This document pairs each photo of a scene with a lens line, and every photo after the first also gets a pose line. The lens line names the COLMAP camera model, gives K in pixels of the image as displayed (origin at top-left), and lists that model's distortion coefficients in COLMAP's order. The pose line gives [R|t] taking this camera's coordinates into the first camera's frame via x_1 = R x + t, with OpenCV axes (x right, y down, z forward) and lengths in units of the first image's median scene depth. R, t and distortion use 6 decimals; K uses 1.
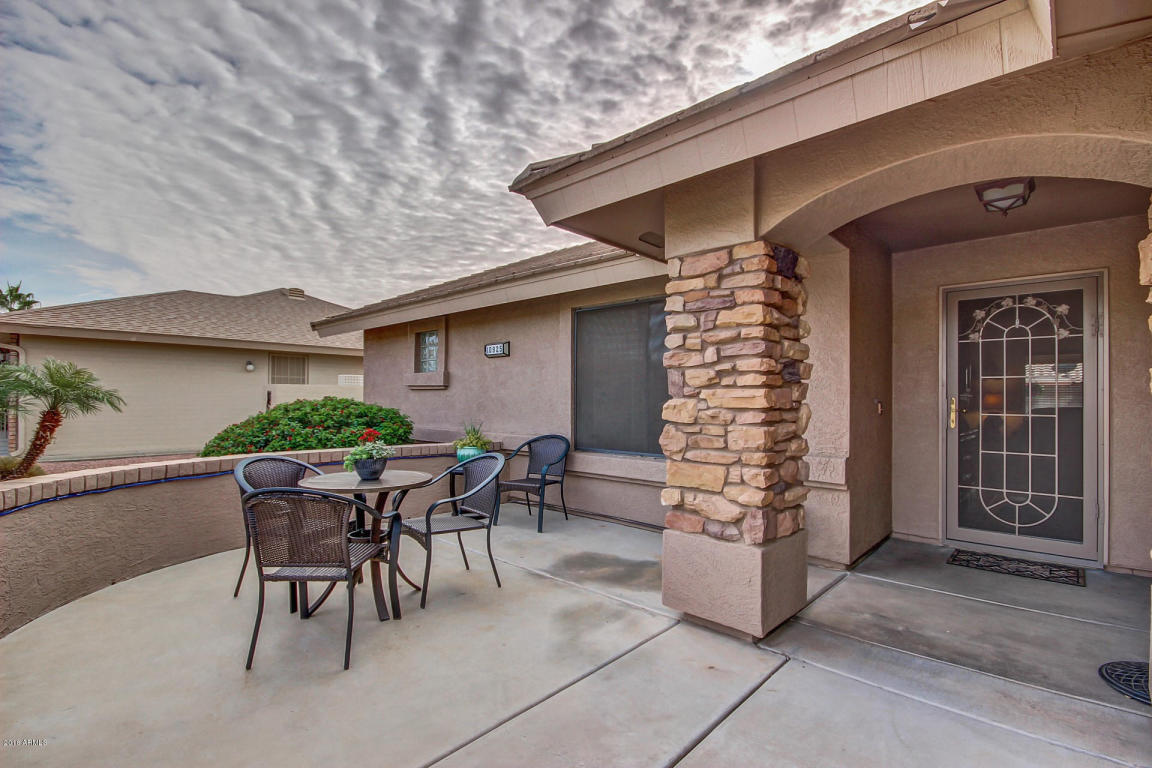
lens RADIAL K [[528.4, 0, 583.6], [0, 528.4, 389.4], [0, 0, 1]] dist [-0.000490, 0.001541]
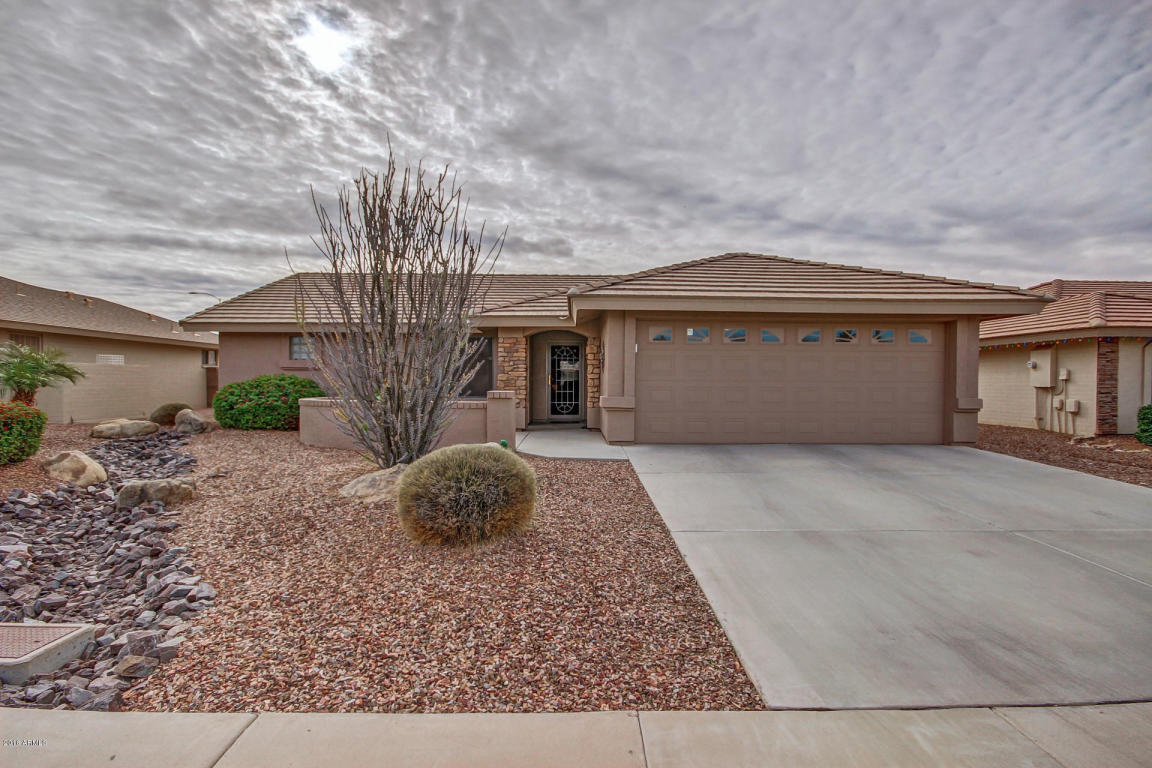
lens RADIAL K [[528.4, 0, 575.7], [0, 528.4, 376.0], [0, 0, 1]] dist [-0.000490, 0.001541]
pose [[0.734246, 0.000377, 0.678883, -1.088418], [-0.001502, 0.999998, 0.001069, 0.013753], [-0.678882, -0.001805, 0.734246, -1.170652]]
